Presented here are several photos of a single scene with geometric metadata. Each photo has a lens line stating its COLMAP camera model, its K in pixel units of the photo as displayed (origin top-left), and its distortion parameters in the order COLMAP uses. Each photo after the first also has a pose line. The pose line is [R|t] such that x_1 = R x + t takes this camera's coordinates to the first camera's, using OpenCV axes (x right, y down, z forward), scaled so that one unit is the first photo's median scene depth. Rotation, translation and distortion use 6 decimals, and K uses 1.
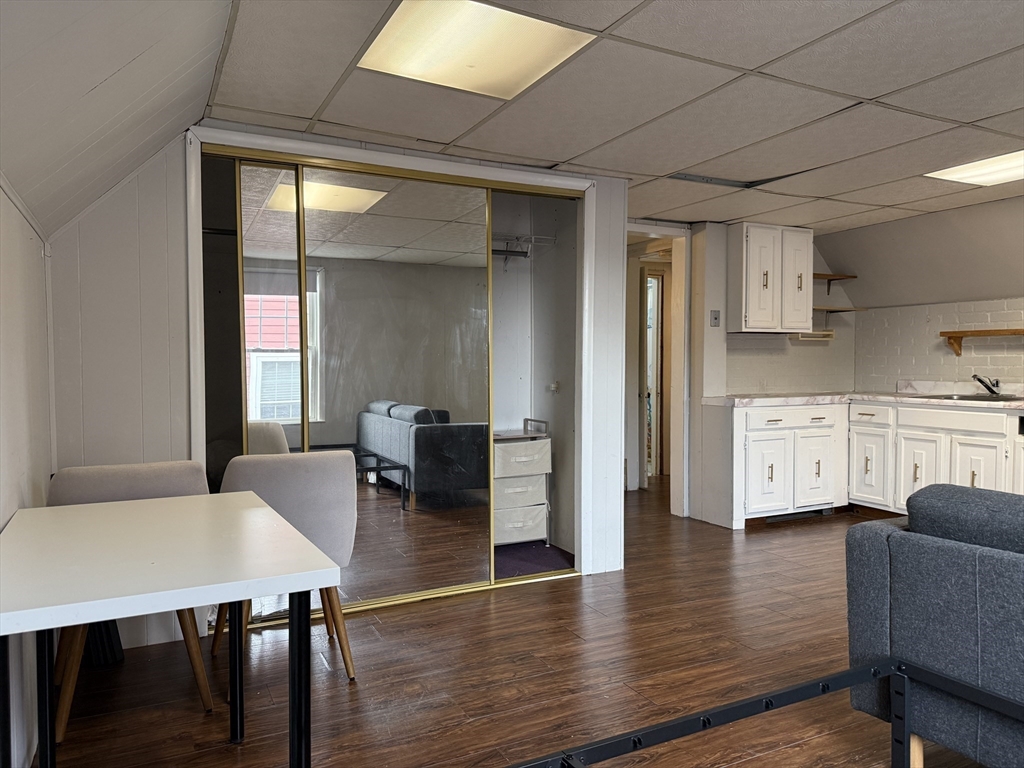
lens RADIAL K [[719.1, 0, 510.6], [0, 719.1, 384.4], [0, 0, 1]] dist [0.057275, -0.069386]
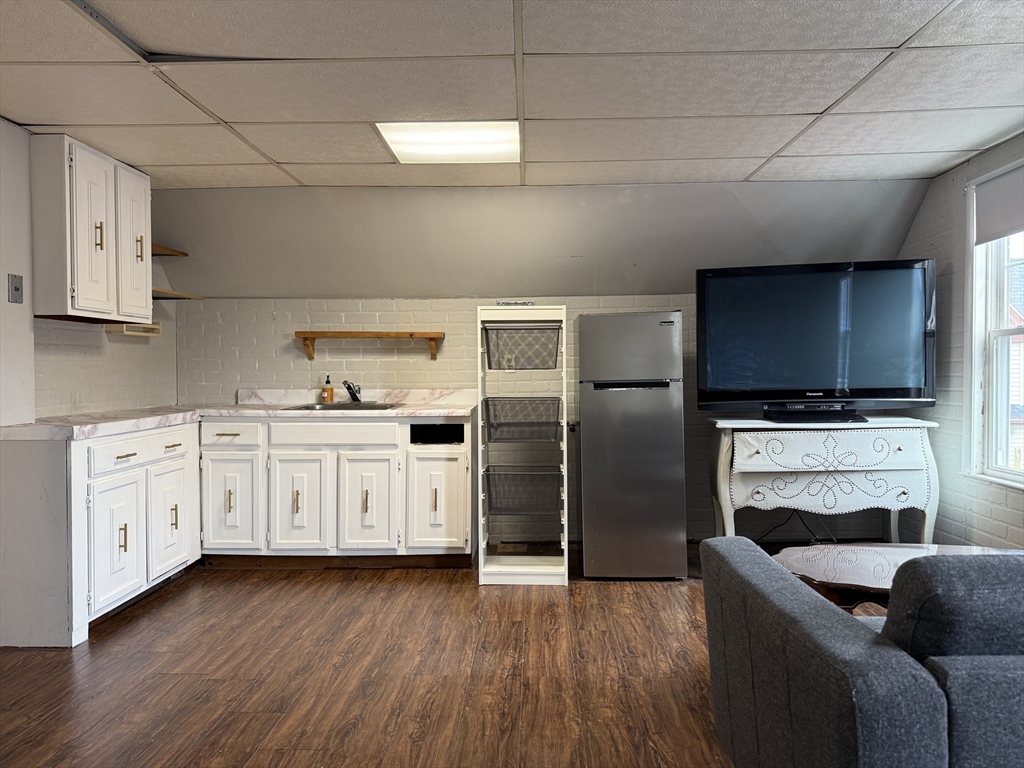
lens RADIAL K [[719.1, 0, 510.5], [0, 719.1, 382.8], [0, 0, 1]] dist [0.057275, -0.069386]
pose [[0.482089, -0.015566, 0.875984, -0.035682], [0.028883, 0.999581, 0.001867, -0.006139], [-0.875646, 0.024401, 0.482336, 0.378650]]
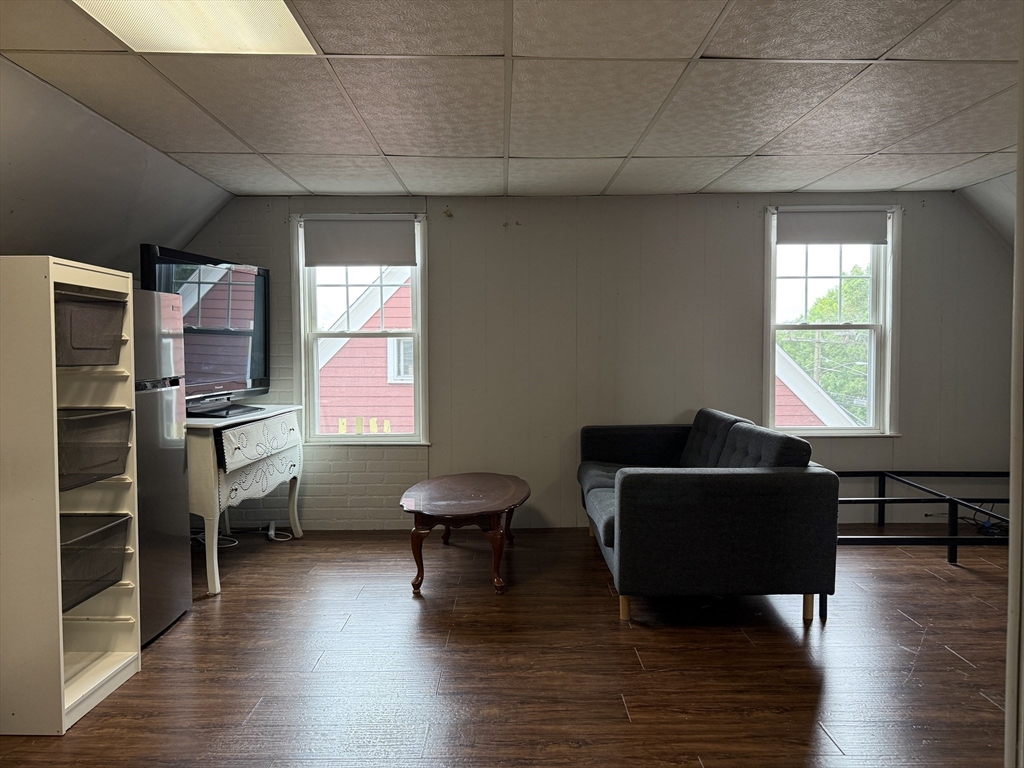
lens RADIAL K [[719.1, 0, 510.8], [0, 719.1, 382.9], [0, 0, 1]] dist [0.057275, -0.069386]
pose [[-0.888855, -0.015305, 0.457933, 0.182560], [0.015123, 0.997917, 0.062708, -0.036320], [-0.457939, 0.062664, -0.886772, 1.105572]]
